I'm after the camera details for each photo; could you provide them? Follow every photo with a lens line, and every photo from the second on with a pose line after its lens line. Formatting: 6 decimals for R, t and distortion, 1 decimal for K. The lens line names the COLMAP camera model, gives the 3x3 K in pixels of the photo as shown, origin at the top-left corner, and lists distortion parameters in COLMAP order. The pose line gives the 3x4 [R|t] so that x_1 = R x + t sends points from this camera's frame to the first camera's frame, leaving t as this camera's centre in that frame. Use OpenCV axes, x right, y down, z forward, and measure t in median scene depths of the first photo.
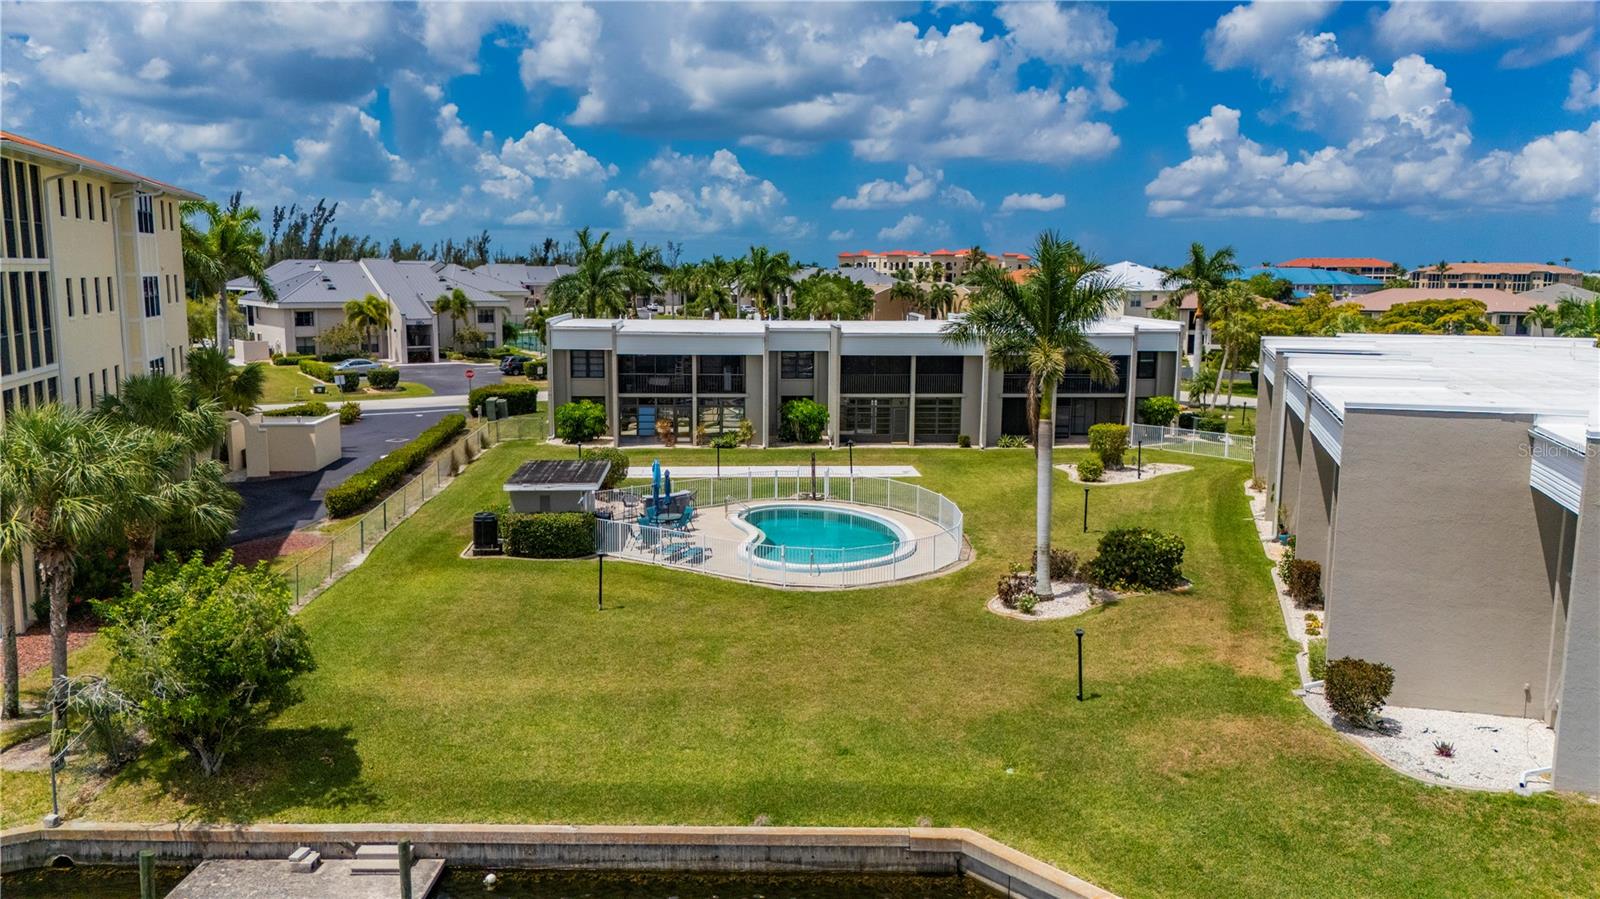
lens RADIAL K [[1177.7, 0, 802.6], [0, 1177.7, 452.1], [0, 0, 1]] dist [0.081111, -0.088242]
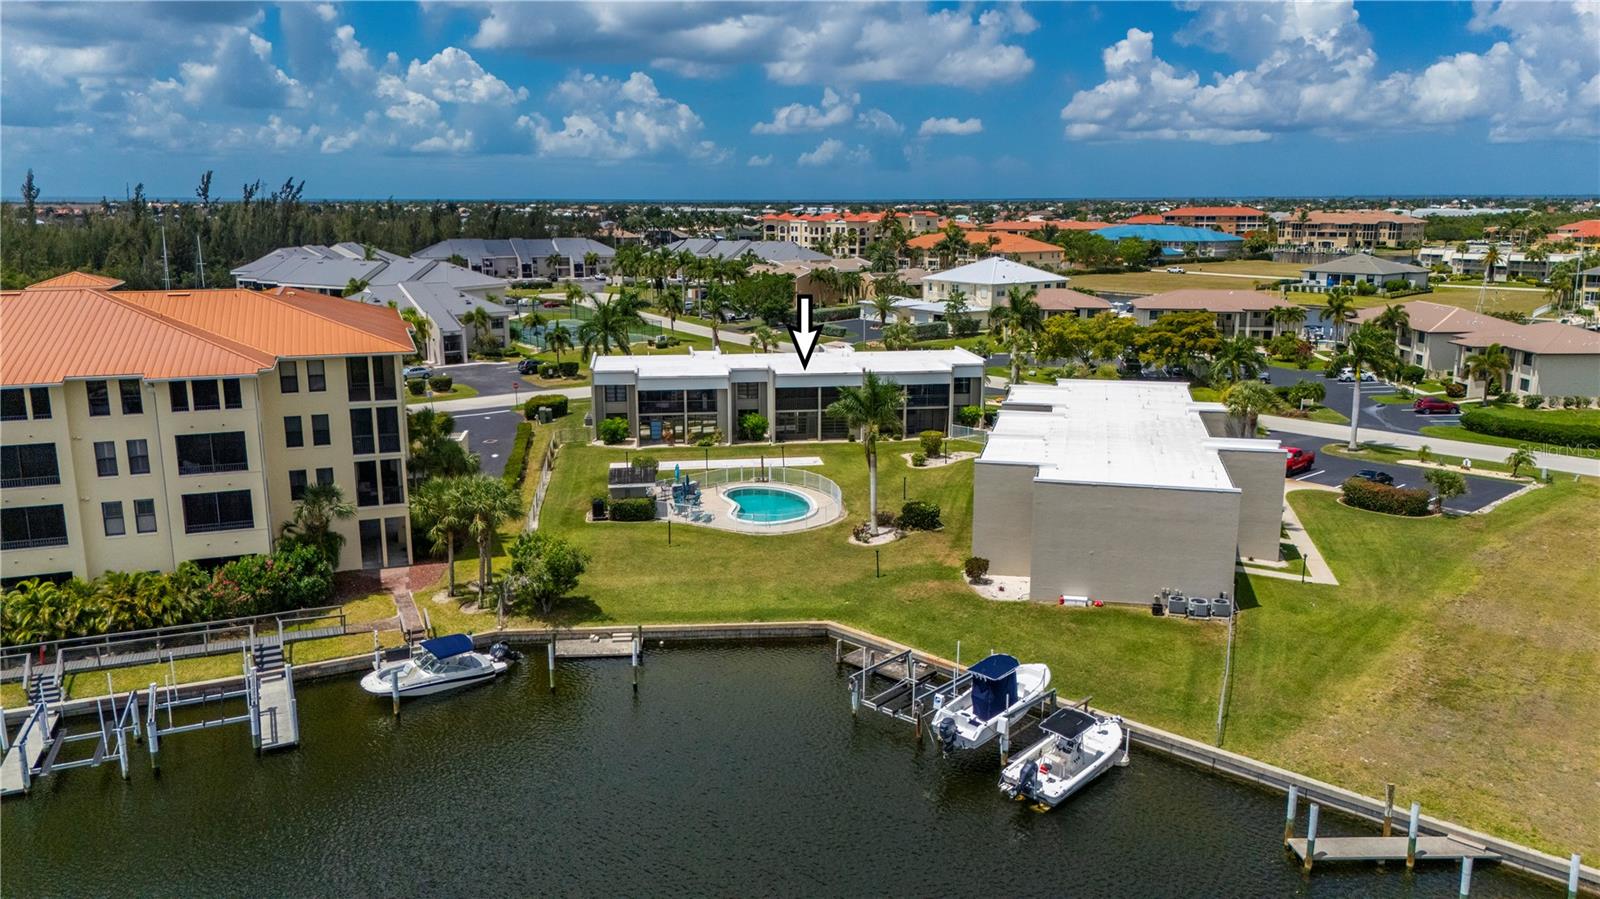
lens RADIAL K [[1176.1, 0, 802.8], [0, 1176.1, 455.7], [0, 0, 1]] dist [0.082638, -0.106202]
pose [[0.997720, -0.022999, 0.063445, -0.032551], [0.018938, 0.997777, 0.063892, -0.088153], [-0.064773, -0.062544, 0.995938, -0.611243]]
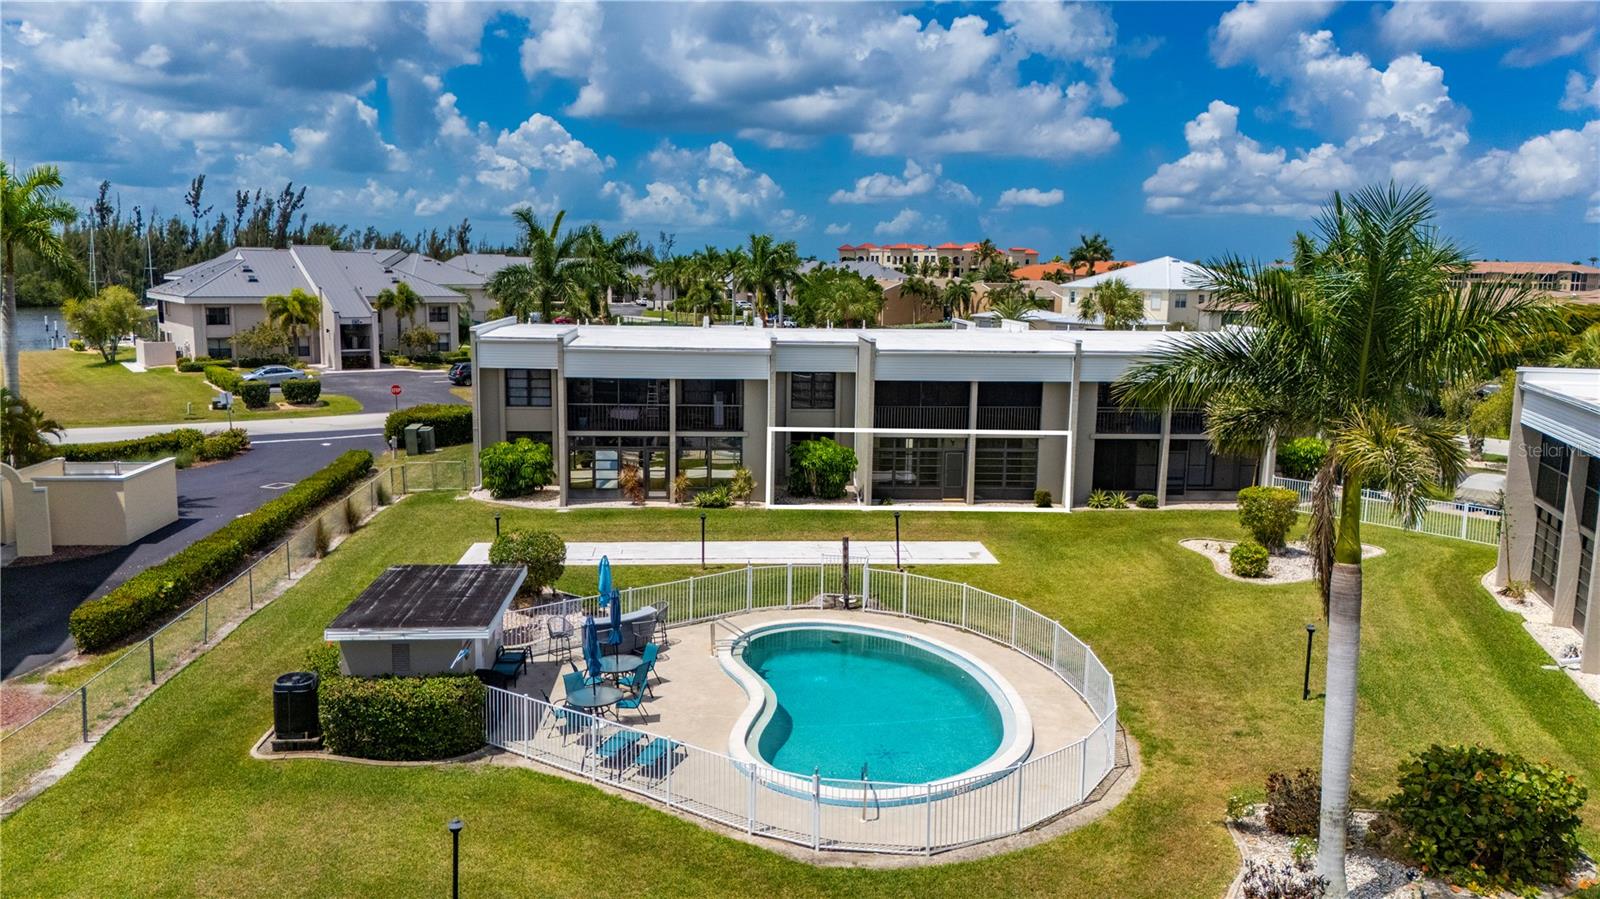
lens RADIAL K [[1177.7, 0, 802.6], [0, 1177.7, 452.1], [0, 0, 1]] dist [0.081111, -0.088242]
pose [[0.999963, 0.007584, 0.003968, -0.014252], [-0.007604, 0.999958, 0.005174, -0.040211], [-0.003929, -0.005204, 0.999979, 0.265951]]
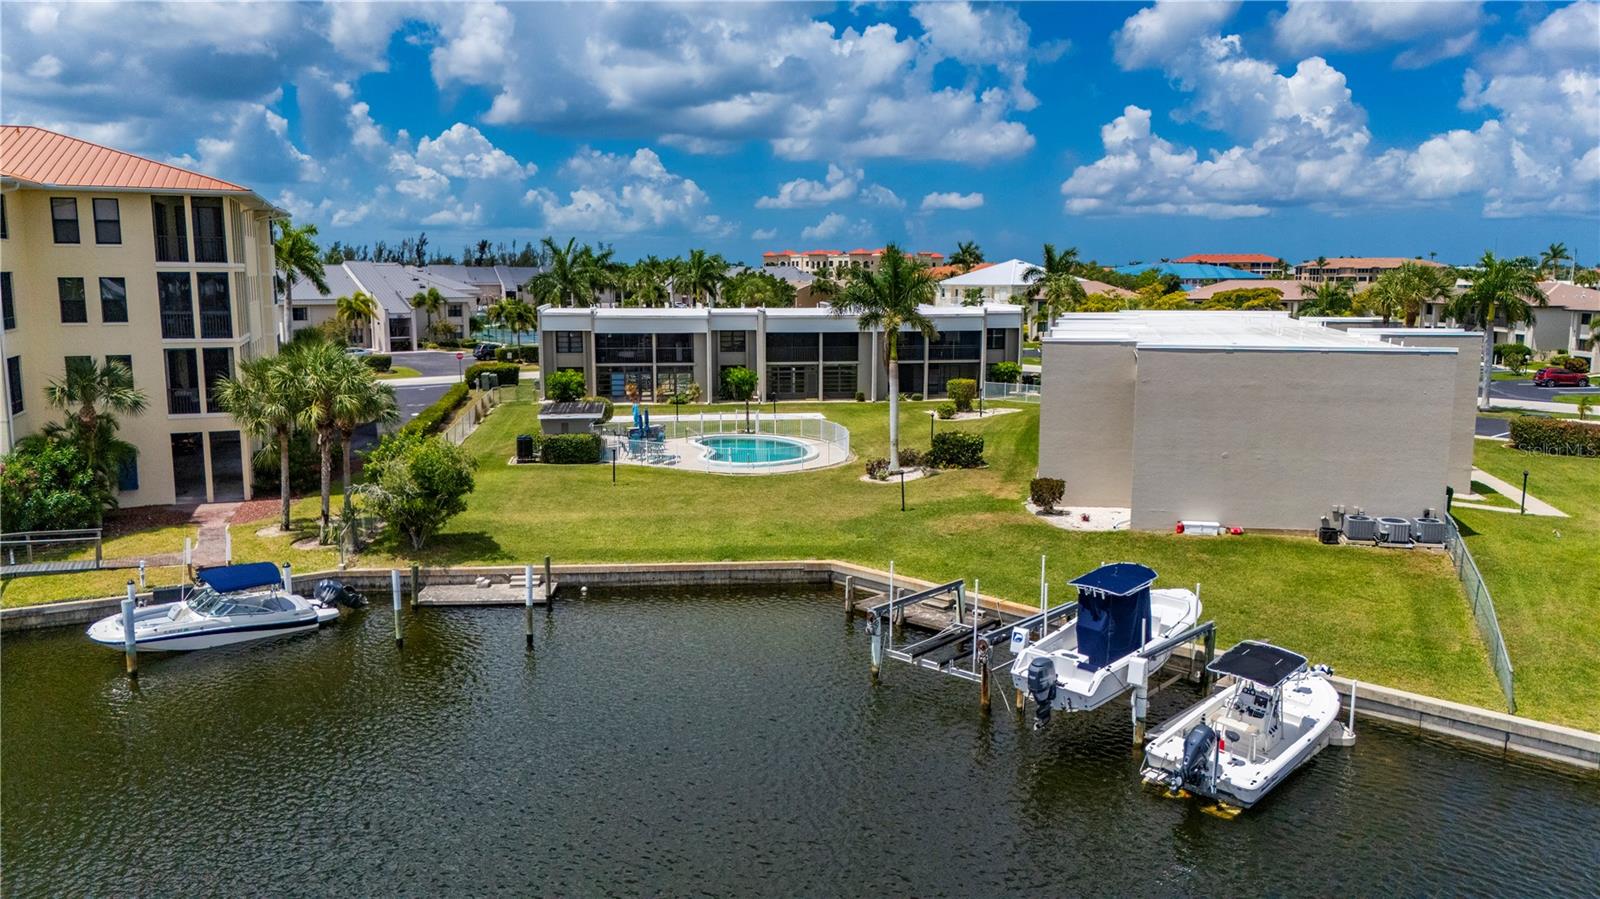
lens RADIAL K [[1176.1, 0, 802.8], [0, 1176.1, 455.7], [0, 0, 1]] dist [0.082638, -0.106202]
pose [[0.997927, -0.018167, 0.061745, -0.009059], [0.017919, 0.999829, 0.004570, 0.048952], [-0.061817, -0.003454, 0.998082, -0.307851]]
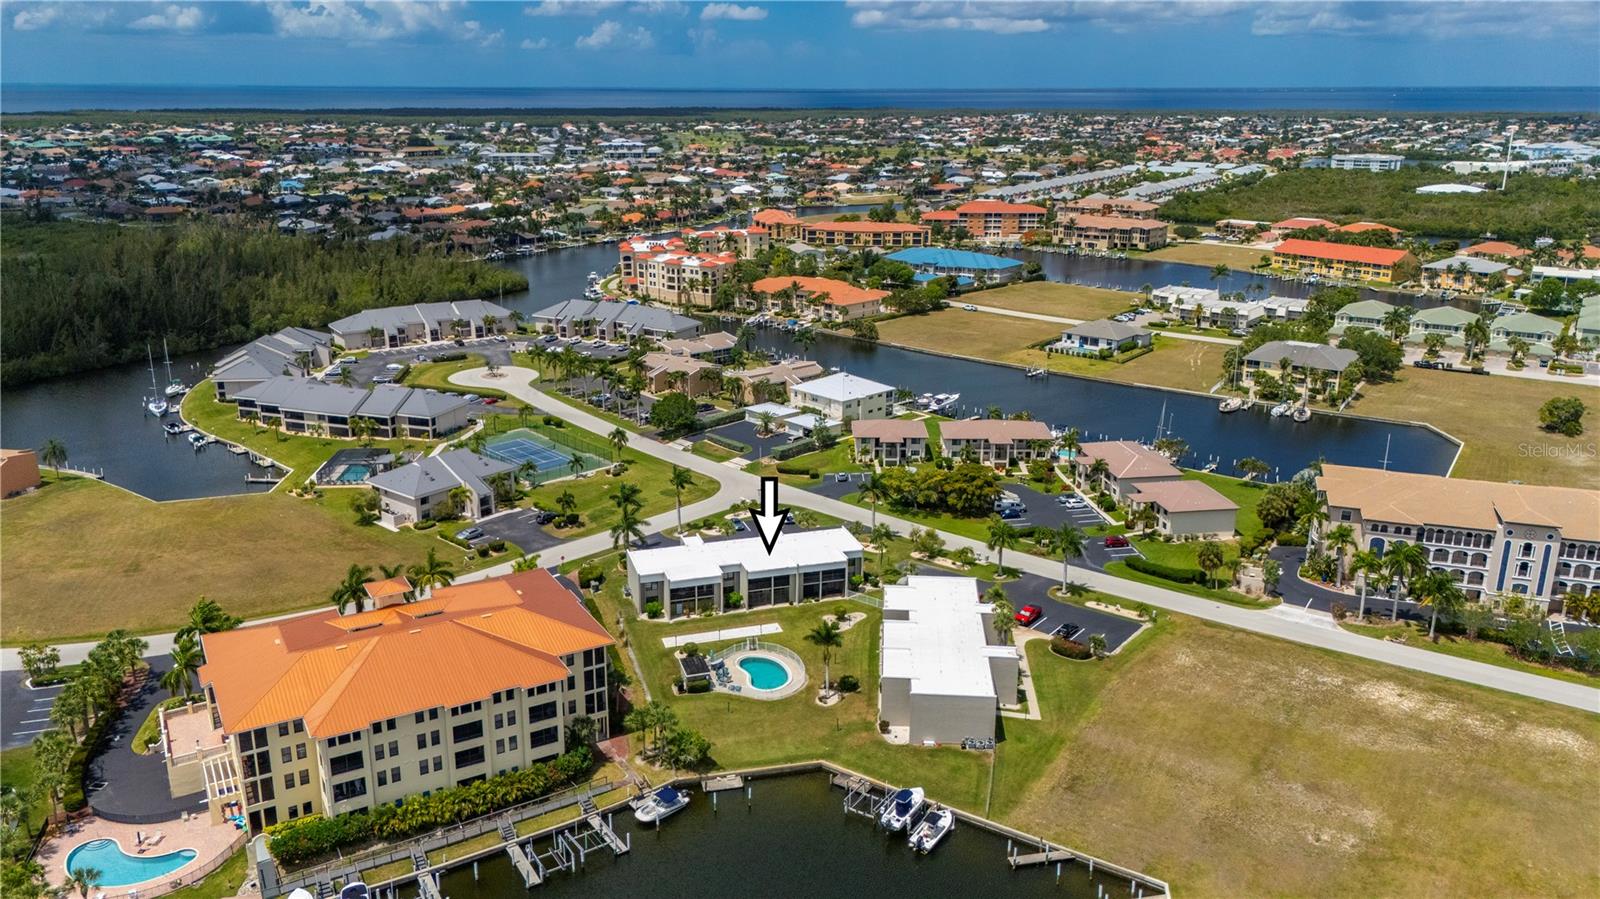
lens RADIAL K [[1183.6, 0, 805.6], [0, 1183.6, 461.8], [0, 0, 1]] dist [0.071437, -0.055368]
pose [[0.972744, -0.074675, 0.219529, -0.419921], [0.041868, 0.987728, 0.150466, -0.761032], [-0.228071, -0.137174, 0.963933, -1.675008]]
